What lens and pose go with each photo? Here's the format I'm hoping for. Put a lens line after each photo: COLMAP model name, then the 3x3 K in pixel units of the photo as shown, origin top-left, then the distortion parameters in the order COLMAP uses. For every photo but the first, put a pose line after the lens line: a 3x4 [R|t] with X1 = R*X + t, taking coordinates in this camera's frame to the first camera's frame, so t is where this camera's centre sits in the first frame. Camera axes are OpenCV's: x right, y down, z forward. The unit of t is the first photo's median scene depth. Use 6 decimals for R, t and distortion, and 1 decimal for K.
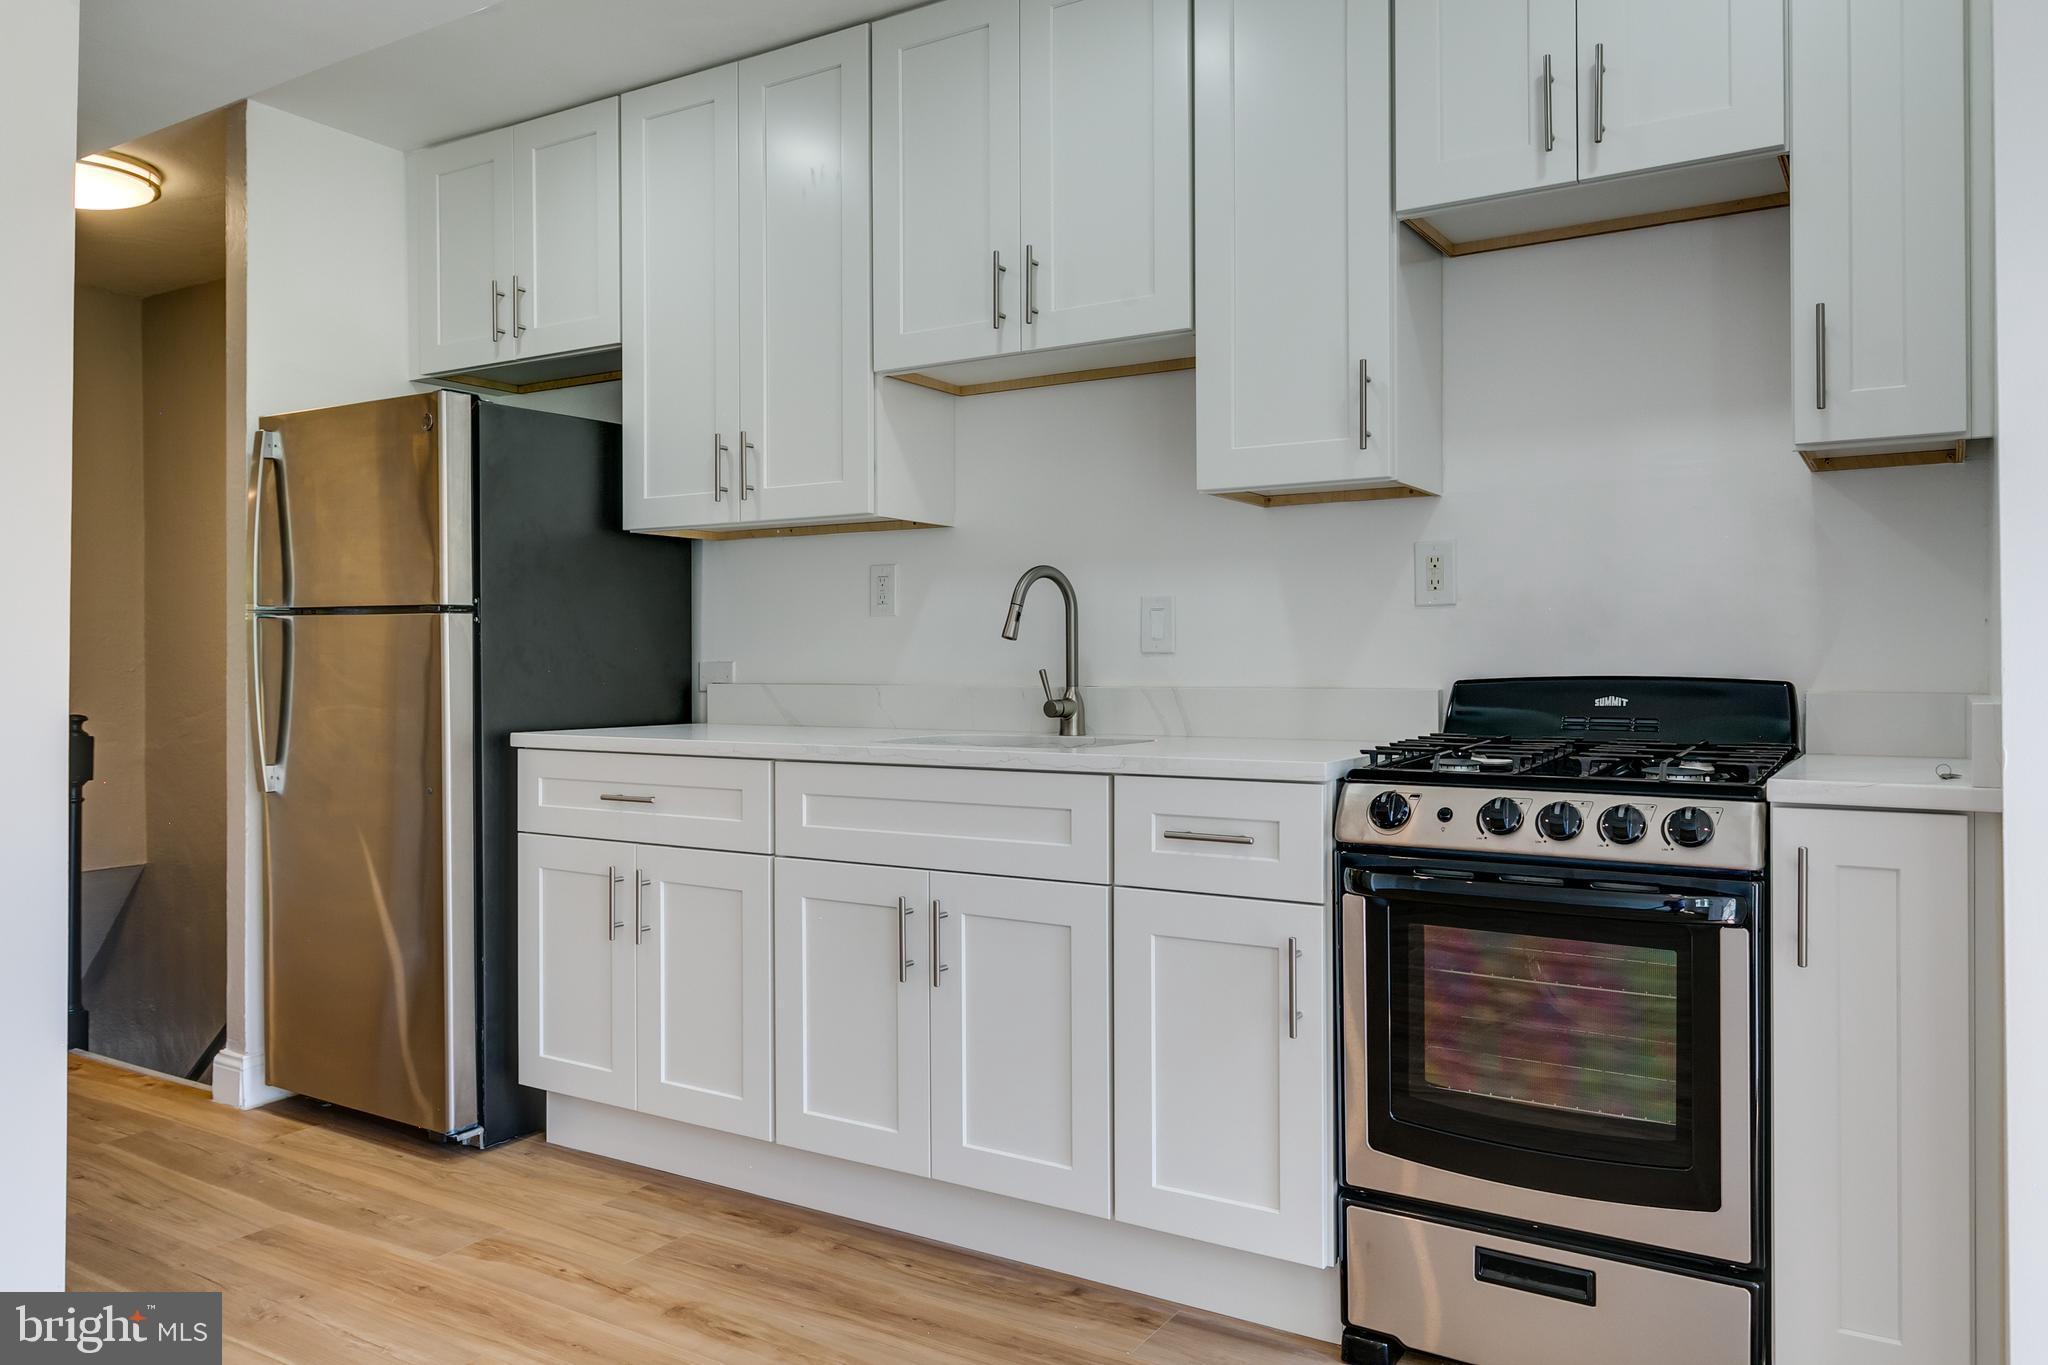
lens RADIAL K [[1427.2, 0, 1018.3], [0, 1427.2, 667.2], [0, 0, 1]] dist [-0.003357, -0.003241]
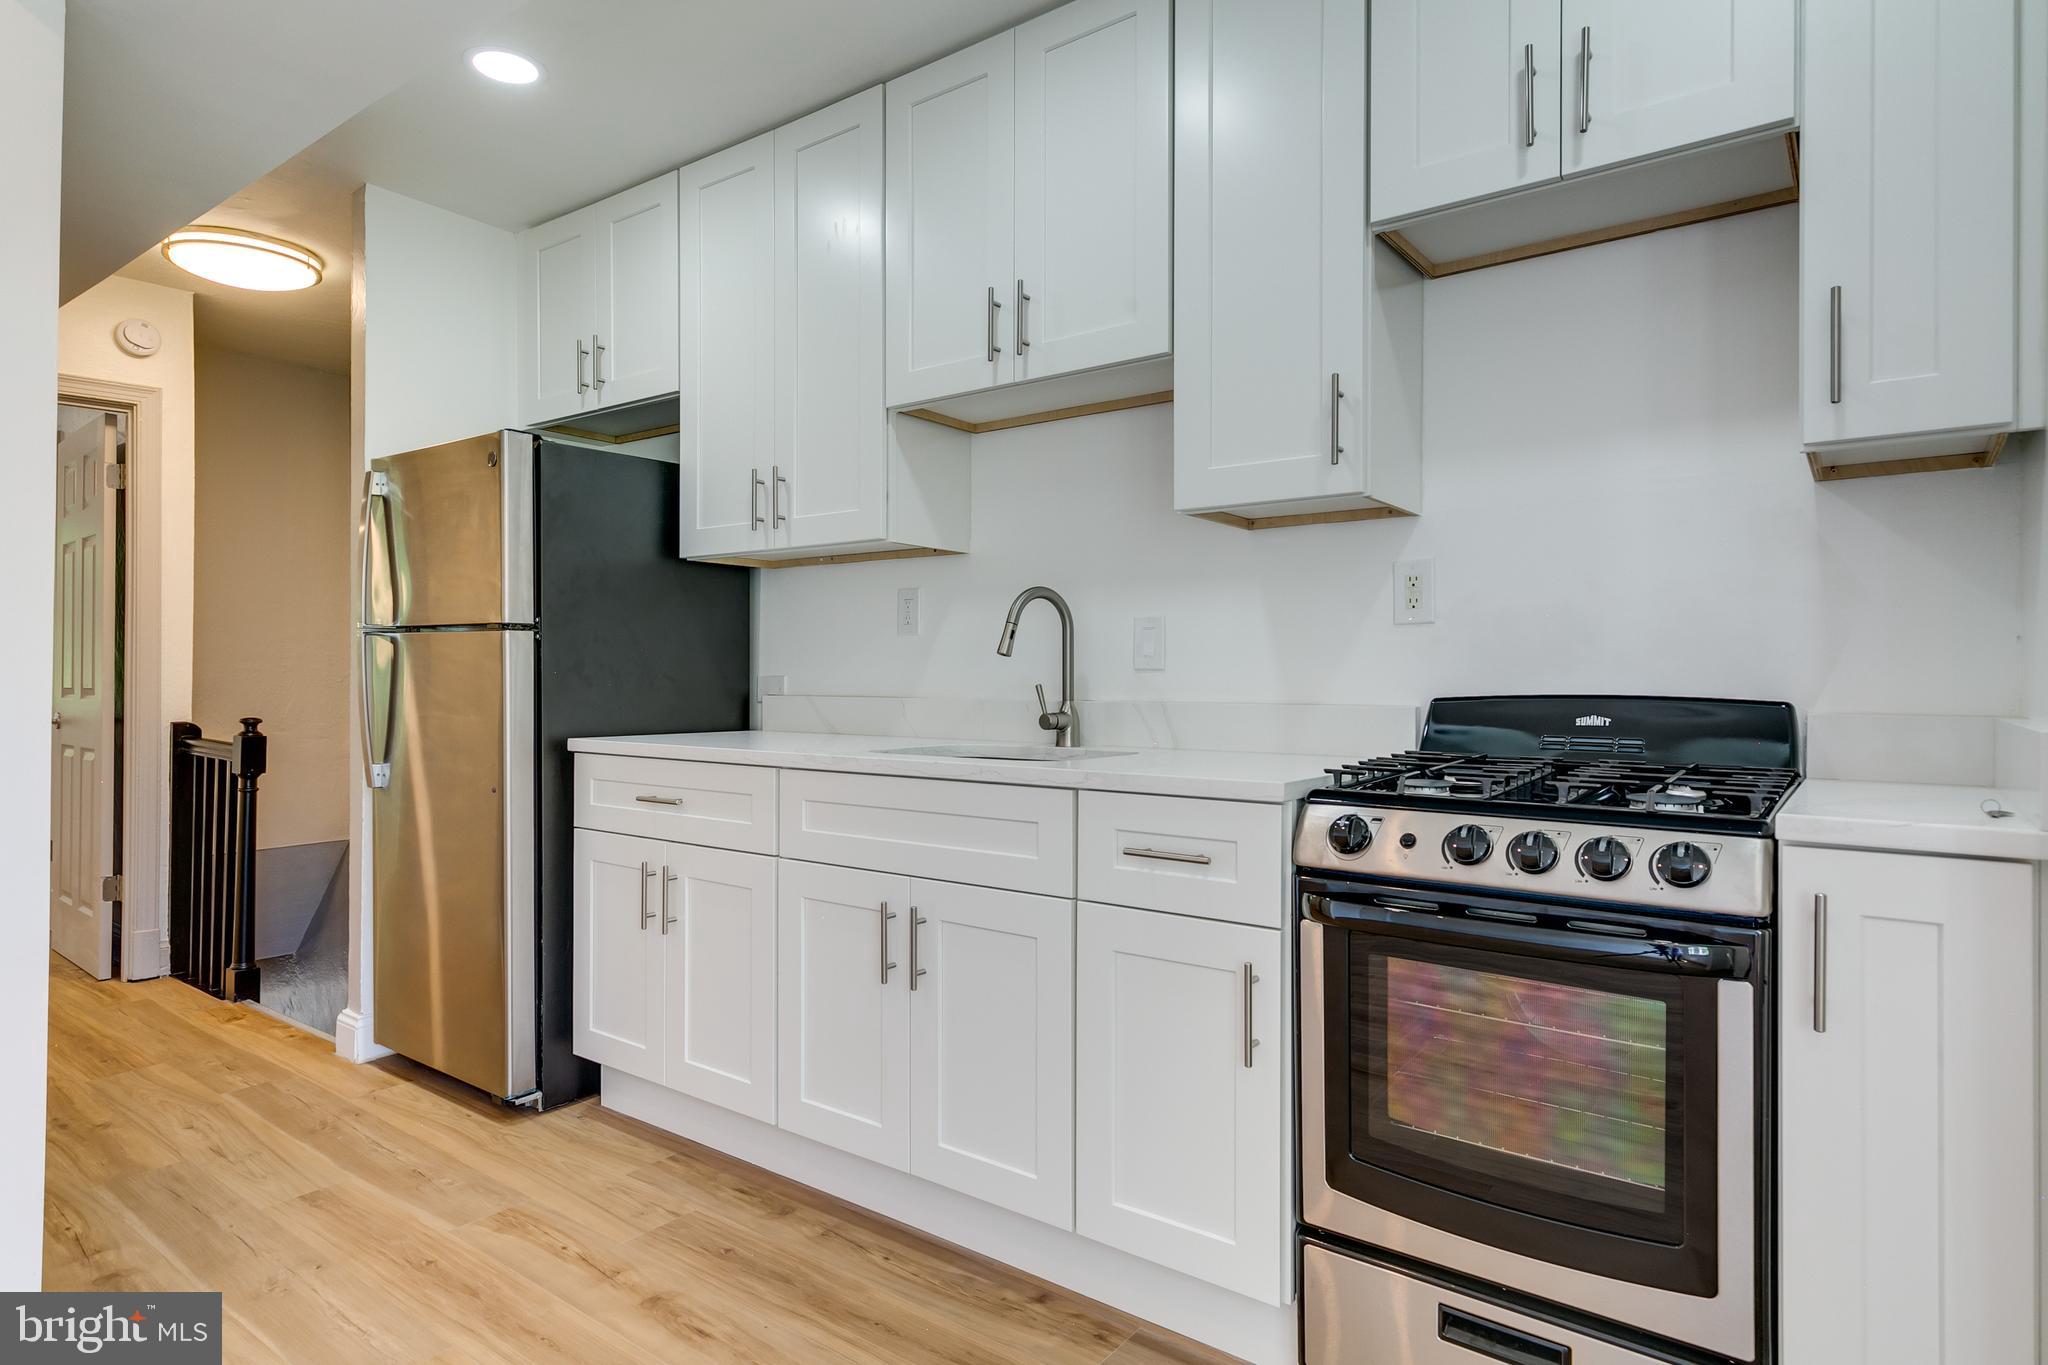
lens RADIAL K [[1113.5, 0, 1024.0], [0, 1113.5, 682.5], [0, 0, 1]] dist [0.002743, 0.001682]
pose [[0.996675, 0.006398, -0.081229, 0.083905], [-0.006430, 0.999979, -0.000132, 0.000299], [0.081226, 0.000654, 0.996695, 0.196022]]
